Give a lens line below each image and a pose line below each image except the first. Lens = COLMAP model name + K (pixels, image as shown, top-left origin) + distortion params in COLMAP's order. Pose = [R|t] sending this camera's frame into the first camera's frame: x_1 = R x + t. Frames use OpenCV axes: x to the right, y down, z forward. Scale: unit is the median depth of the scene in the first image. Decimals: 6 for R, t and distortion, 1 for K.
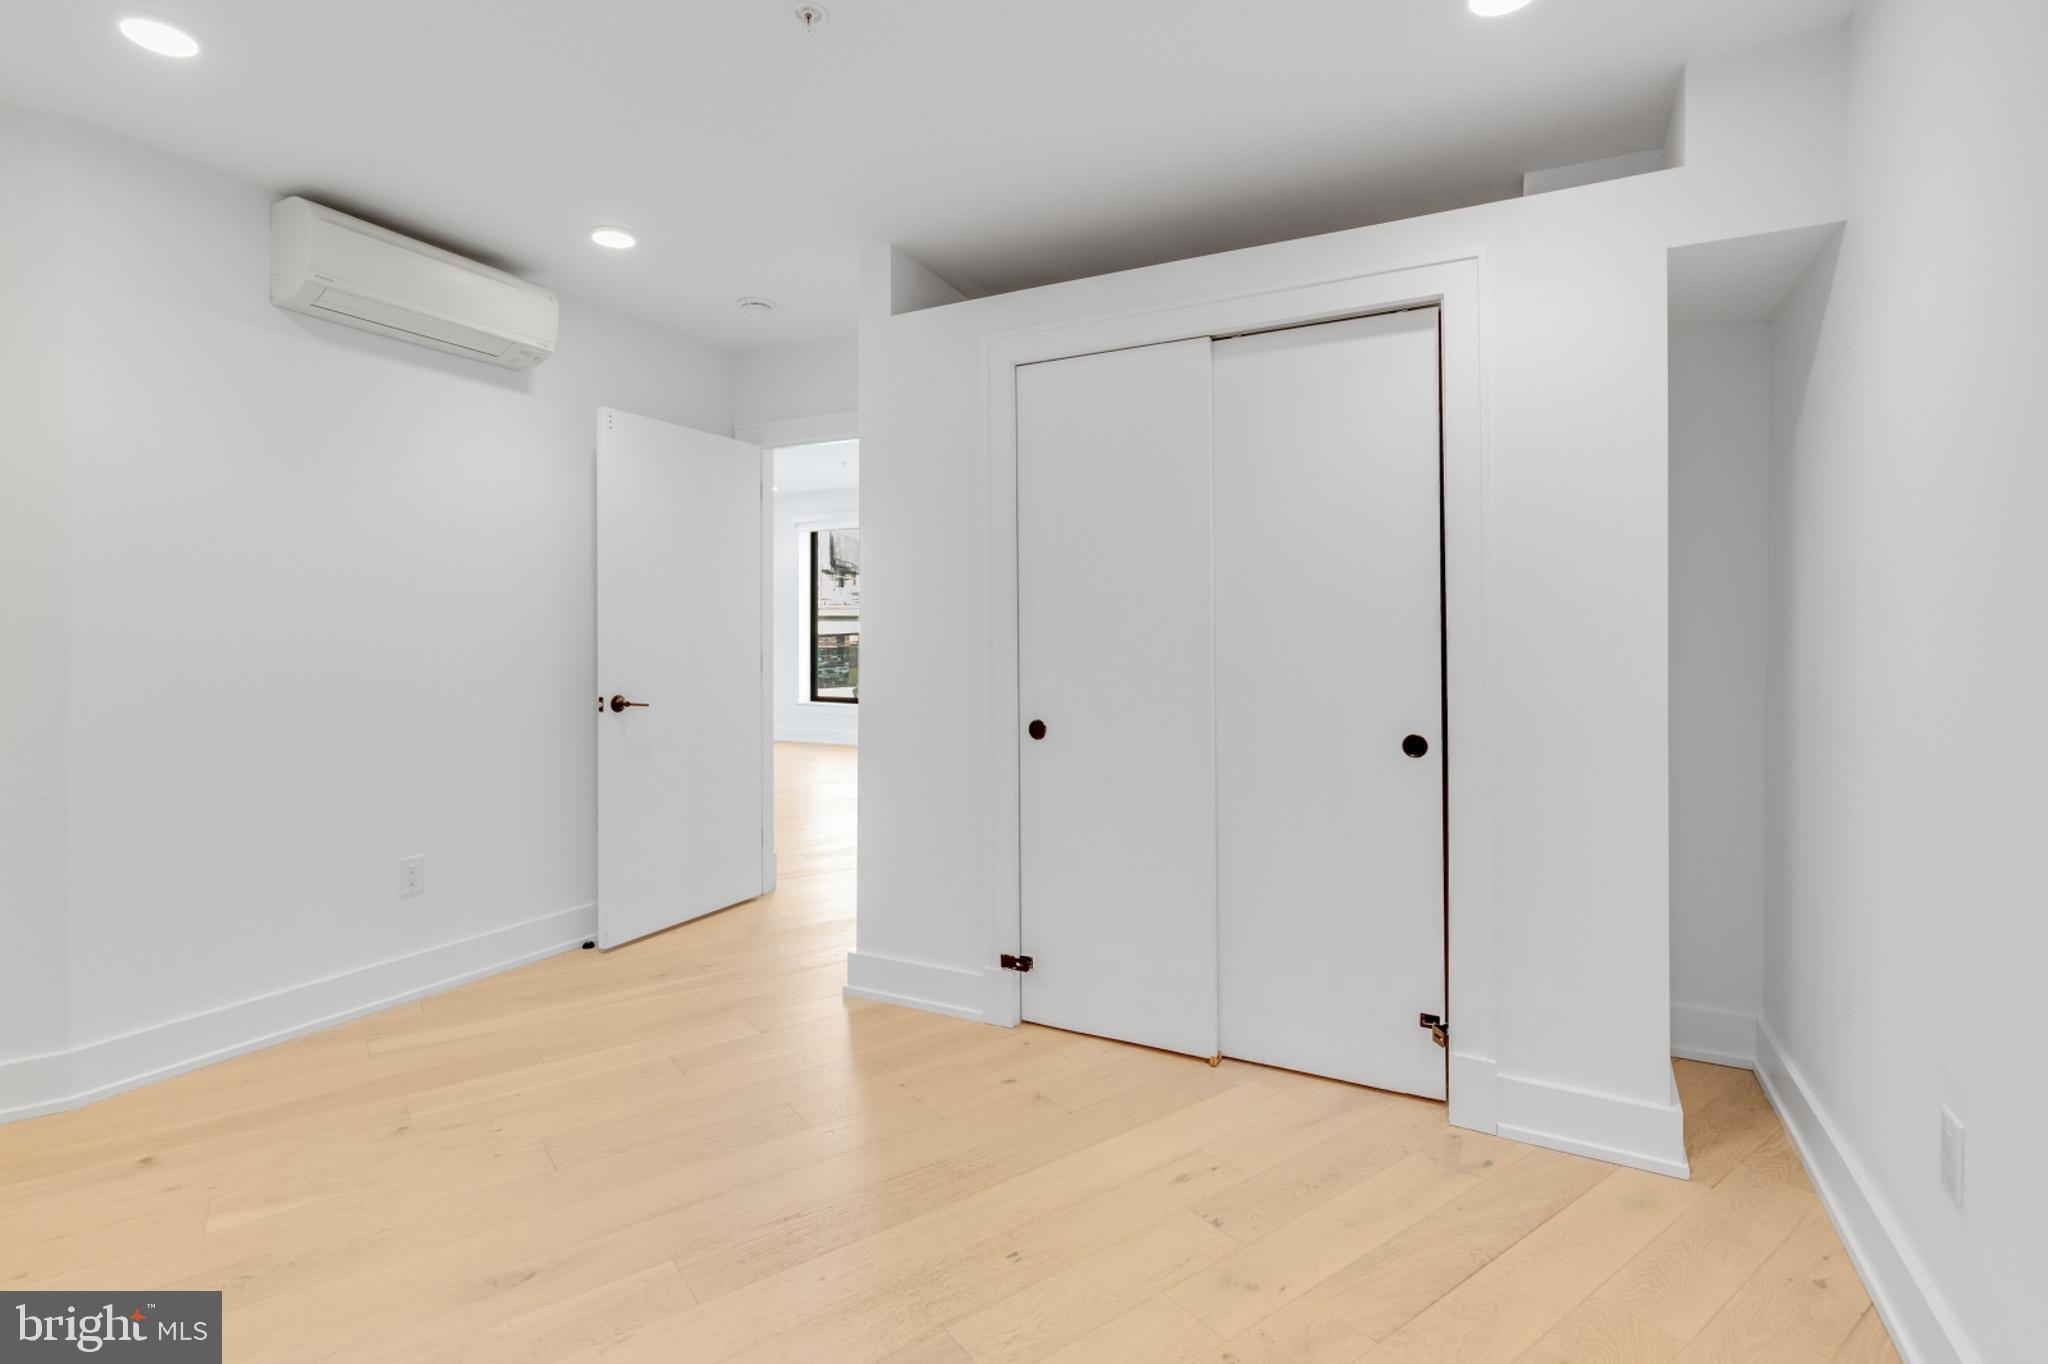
lens RADIAL K [[946.9, 0, 990.2], [0, 946.9, 646.0], [0, 0, 1]] dist [0.000453, -0.000067]
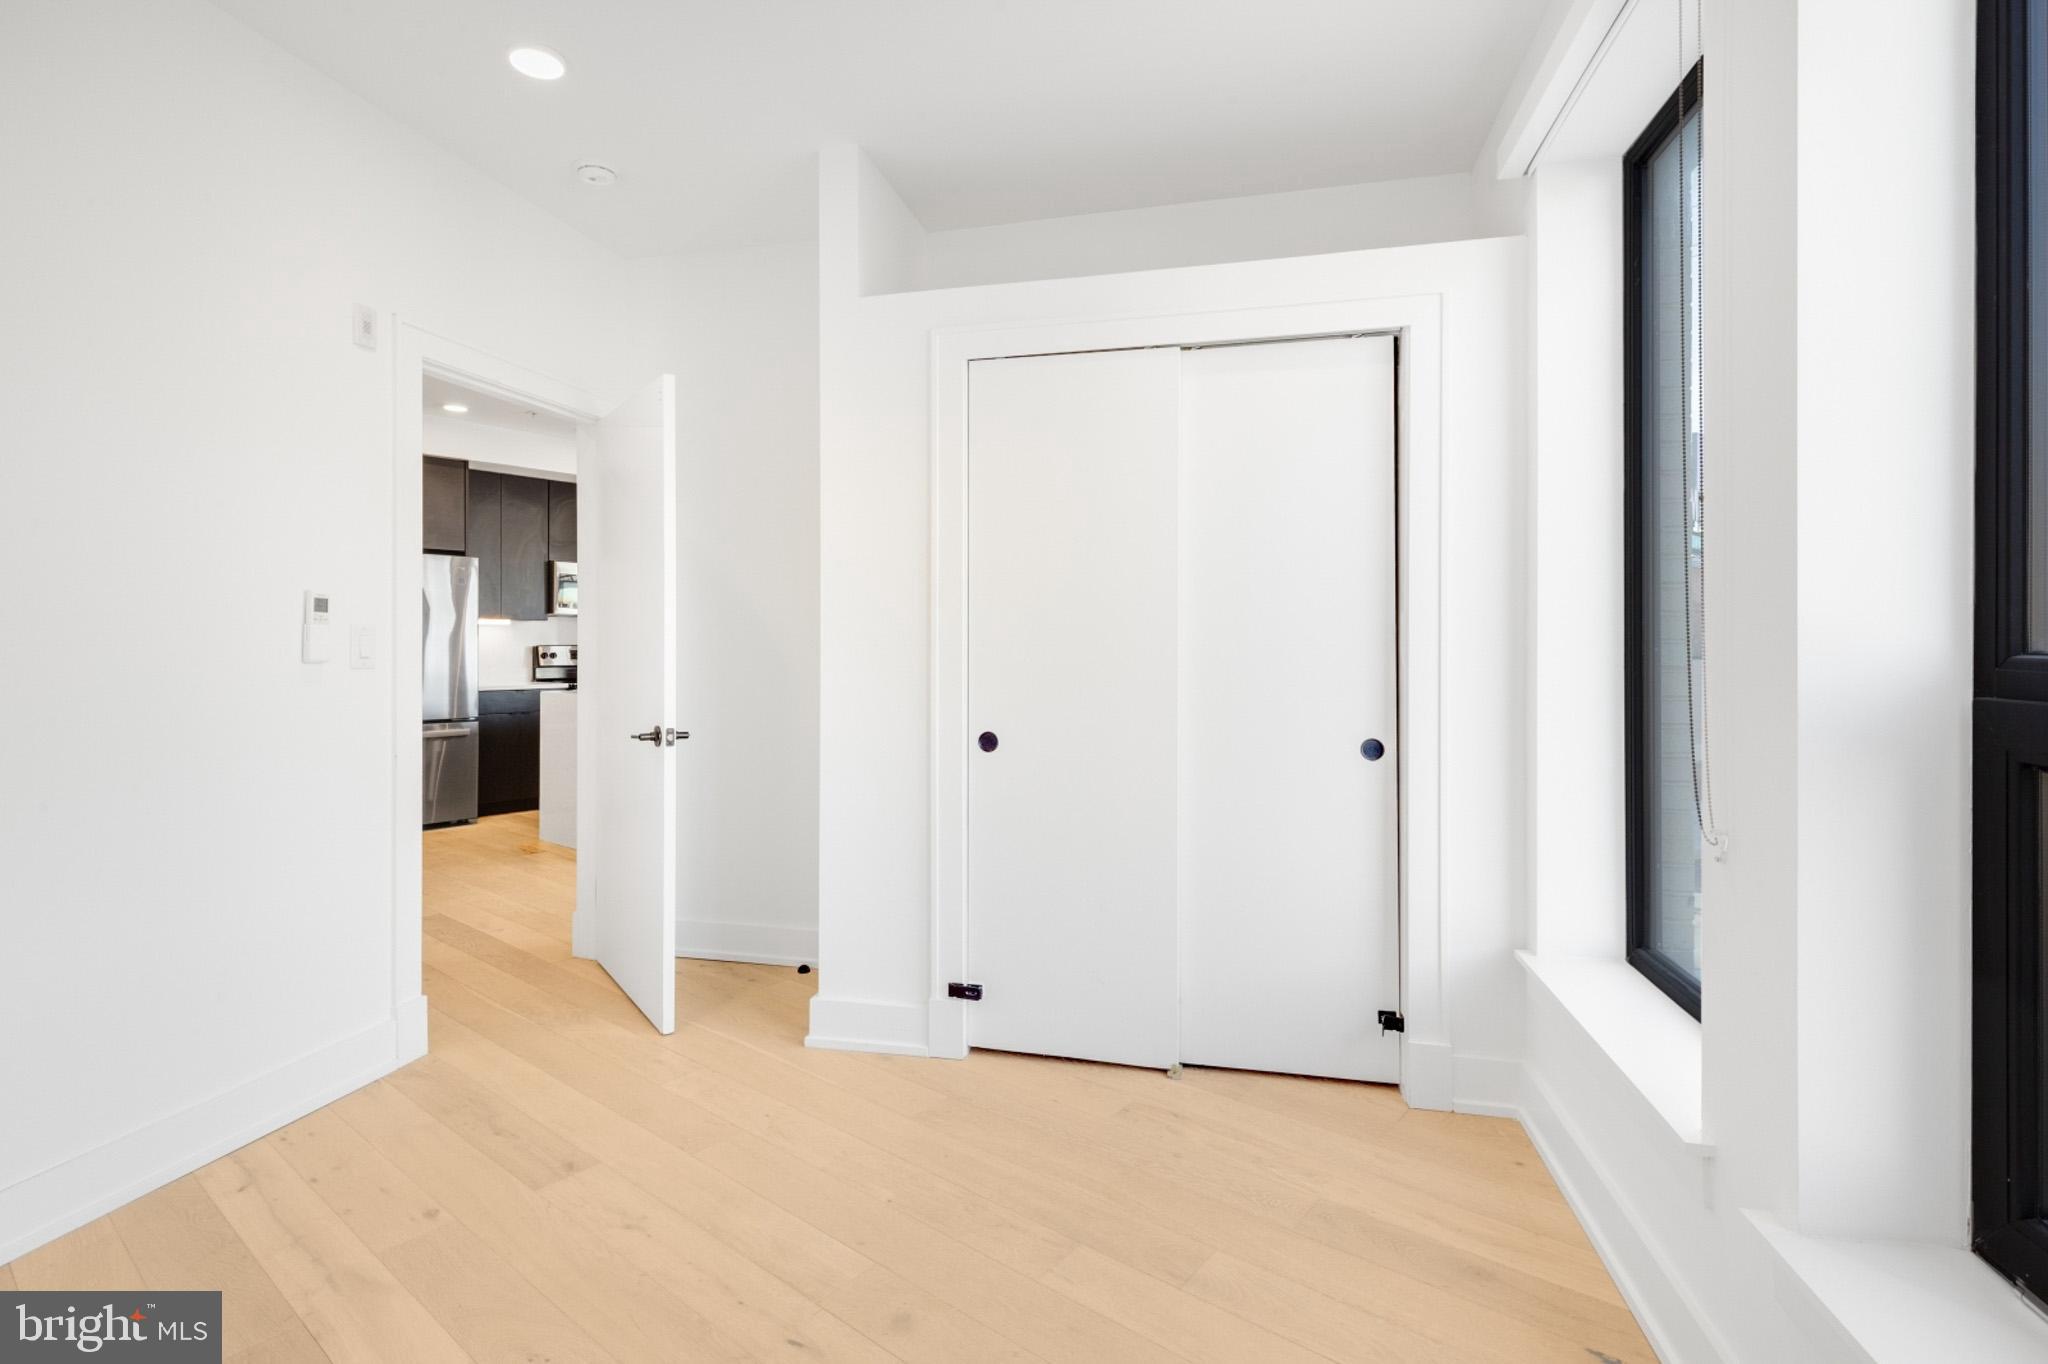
lens RADIAL K [[963.2, 0, 1021.3], [0, 963.2, 648.4], [0, 0, 1]] dist [0.011948, -0.000759]
pose [[0.959065, 0.006822, 0.283102, -0.237490], [-0.005001, 0.999962, -0.007154, 0.002076], [-0.283140, 0.005445, 0.959063, 0.077084]]
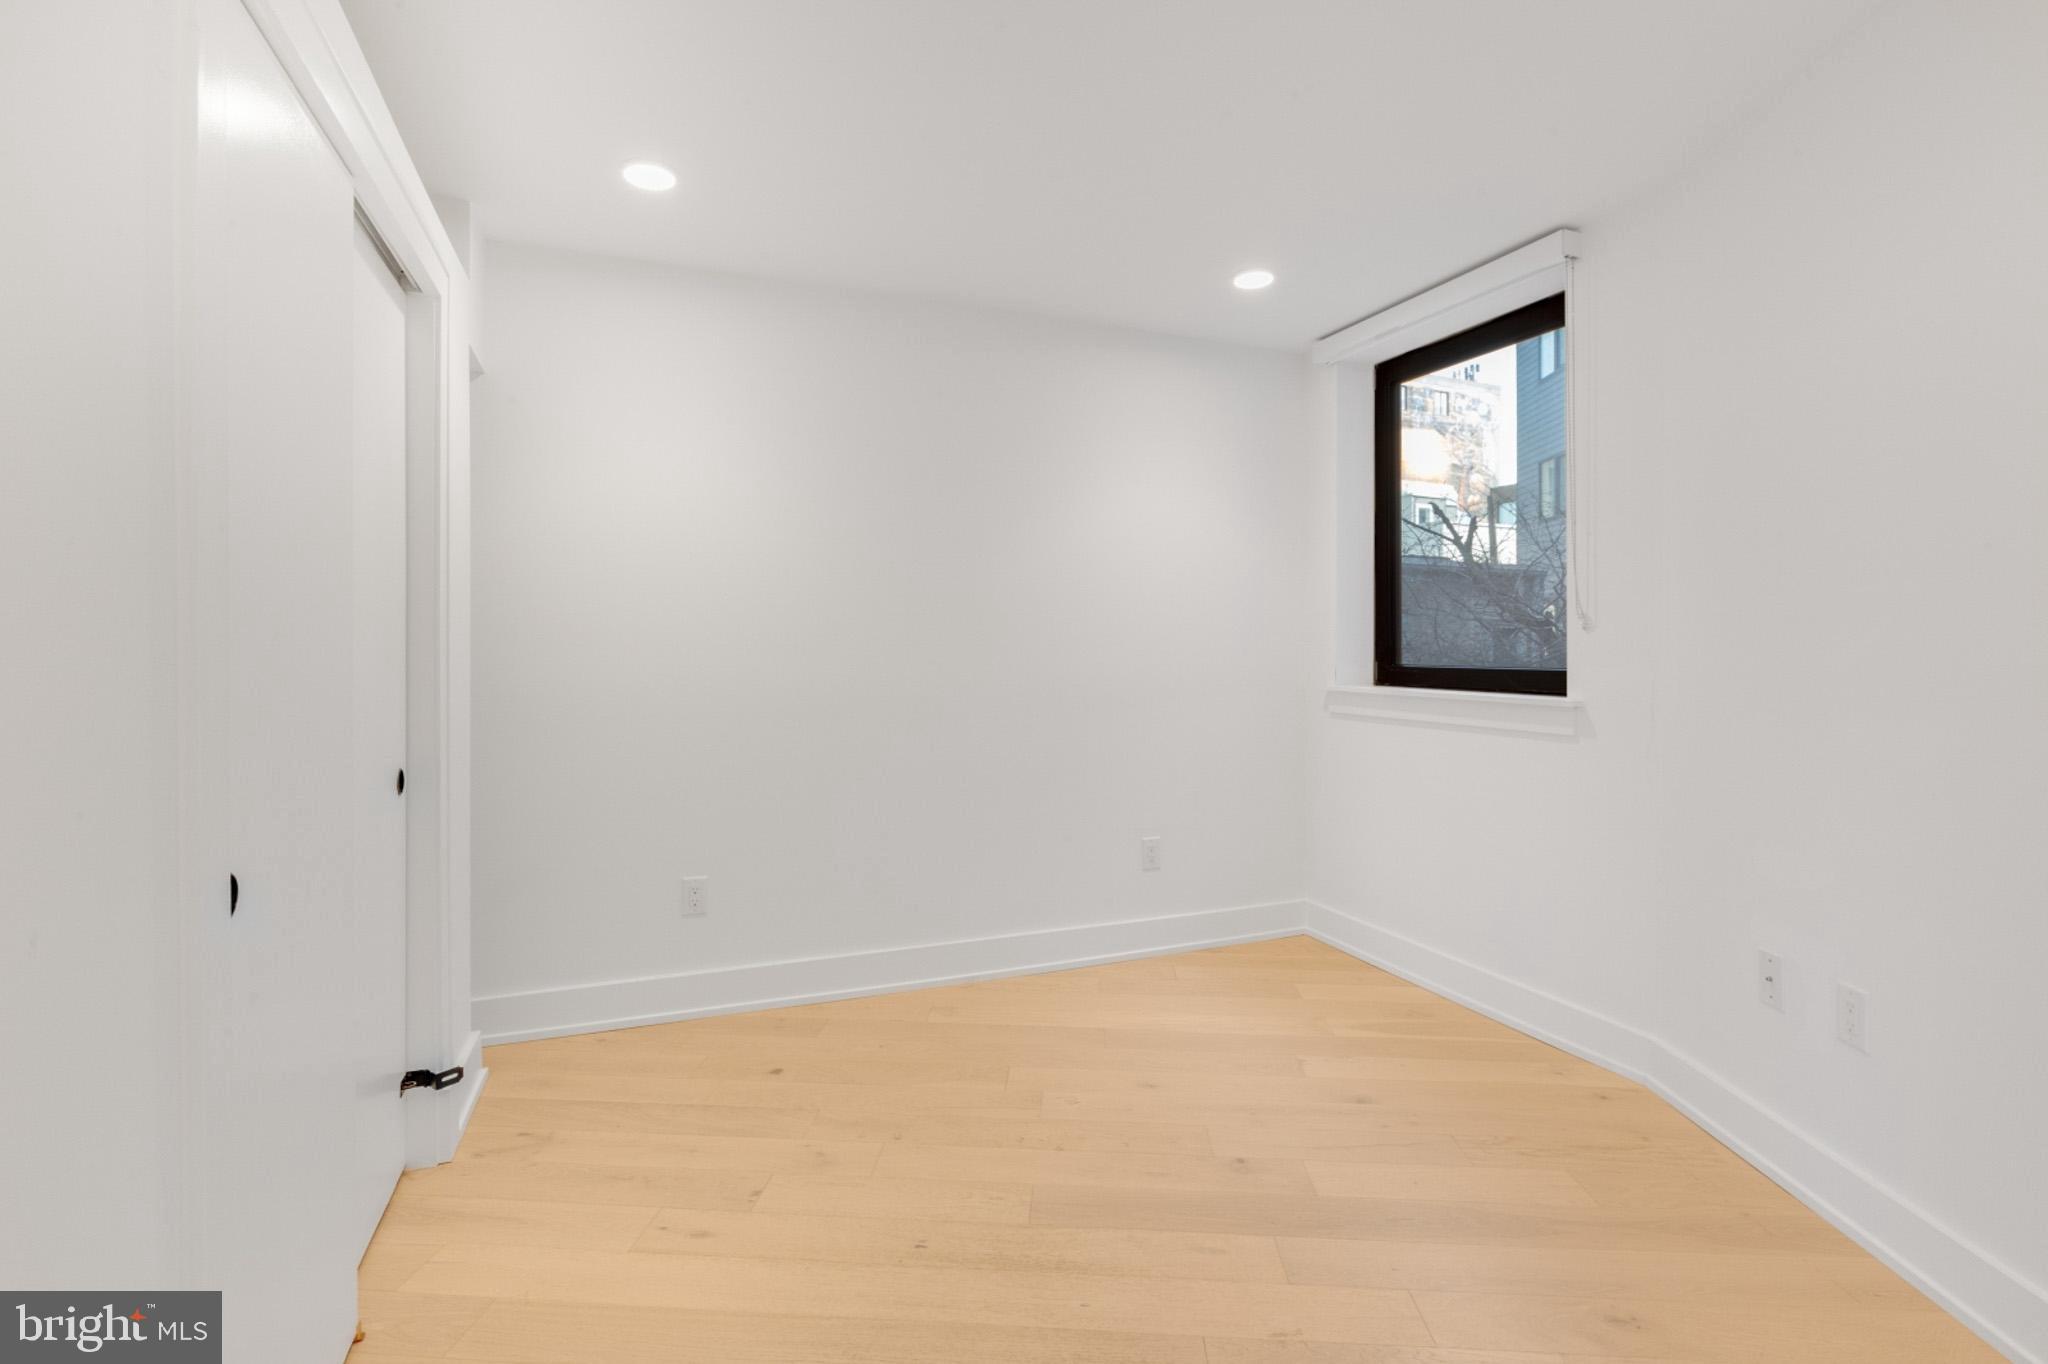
lens RADIAL K [[967.2, 0, 1013.7], [0, 967.2, 655.5], [0, 0, 1]] dist [-0.001163, -0.000887]
pose [[-0.770663, -0.003089, 0.637235, -0.574031], [0.005672, 0.999915, 0.011707, -0.018564], [-0.637217, 0.012637, -0.770581, 1.365905]]
